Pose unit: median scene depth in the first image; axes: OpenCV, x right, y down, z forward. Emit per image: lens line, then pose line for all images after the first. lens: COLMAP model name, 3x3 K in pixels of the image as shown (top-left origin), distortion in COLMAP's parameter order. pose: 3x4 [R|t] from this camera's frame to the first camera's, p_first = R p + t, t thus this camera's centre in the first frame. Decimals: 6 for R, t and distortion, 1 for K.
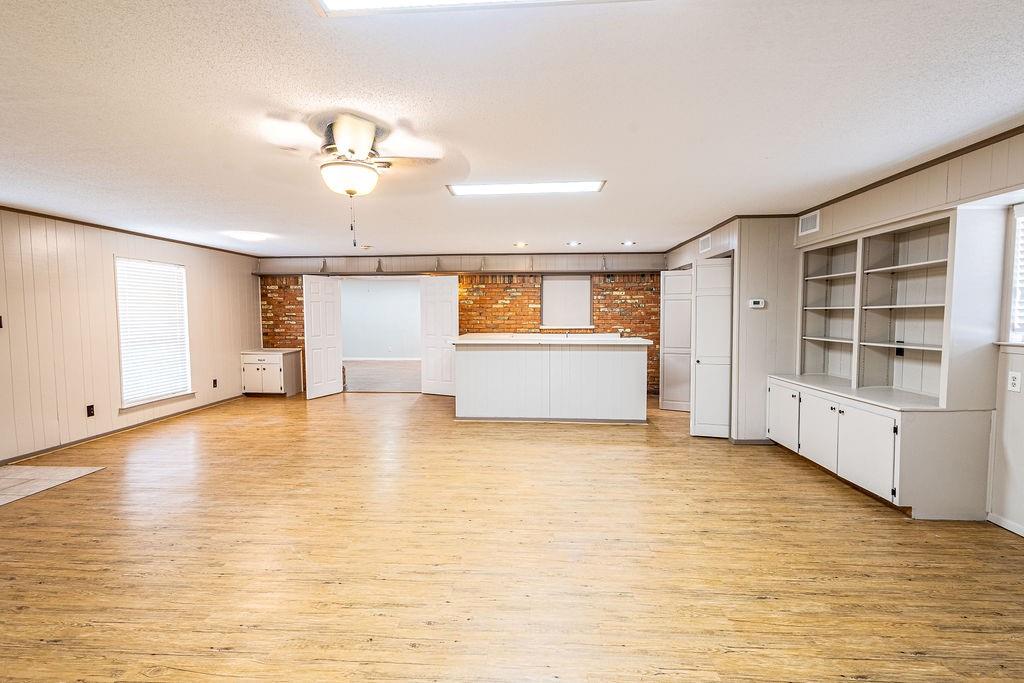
lens RADIAL K [[475.6, 0, 514.8], [0, 475.6, 339.8], [0, 0, 1]] dist [0.008188, -0.001245]
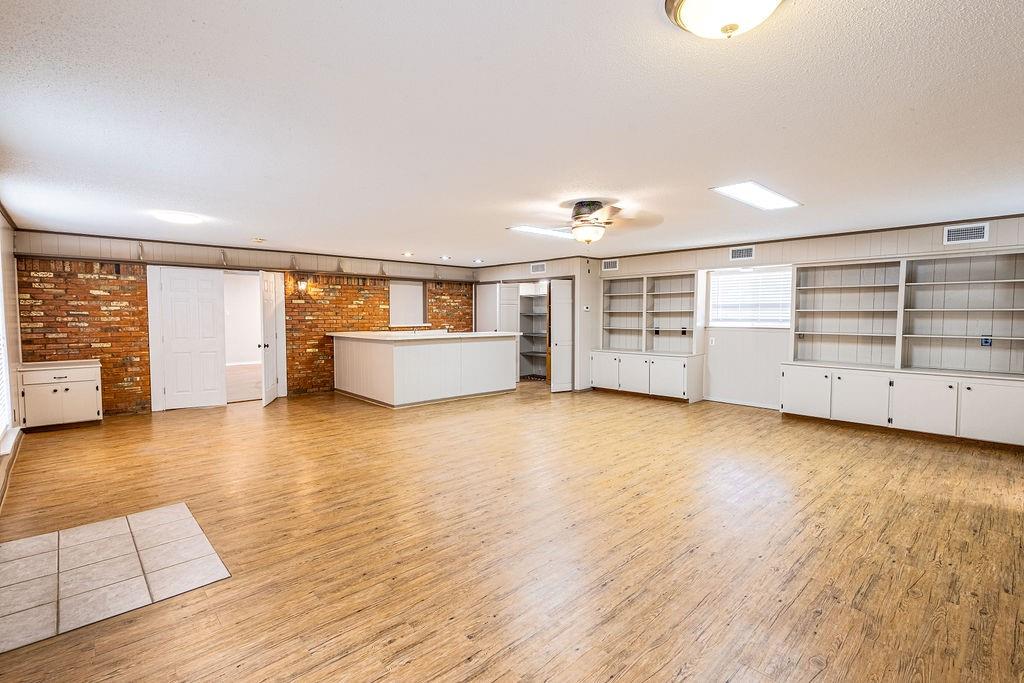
lens RADIAL K [[475.6, 0, 514.8], [0, 475.6, 339.8], [0, 0, 1]] dist [0.008188, -0.001245]
pose [[0.680340, -0.036750, 0.731975, -0.568300], [0.037841, 0.999171, 0.014994, 0.000952], [-0.731920, 0.017497, 0.681166, 0.021547]]
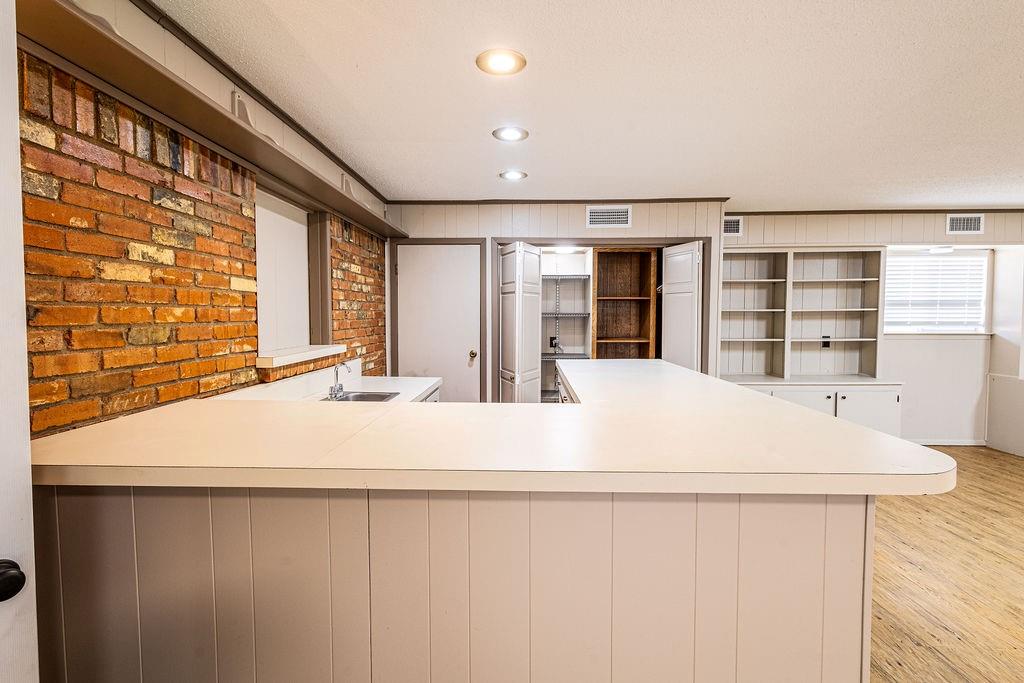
lens RADIAL K [[475.6, 0, 514.8], [0, 475.6, 339.8], [0, 0, 1]] dist [0.008188, -0.001245]
pose [[-0.015972, -0.050591, 0.998592, -0.228963], [0.053760, 0.997231, 0.051382, -0.046229], [-0.998426, 0.054505, -0.013208, 0.855425]]
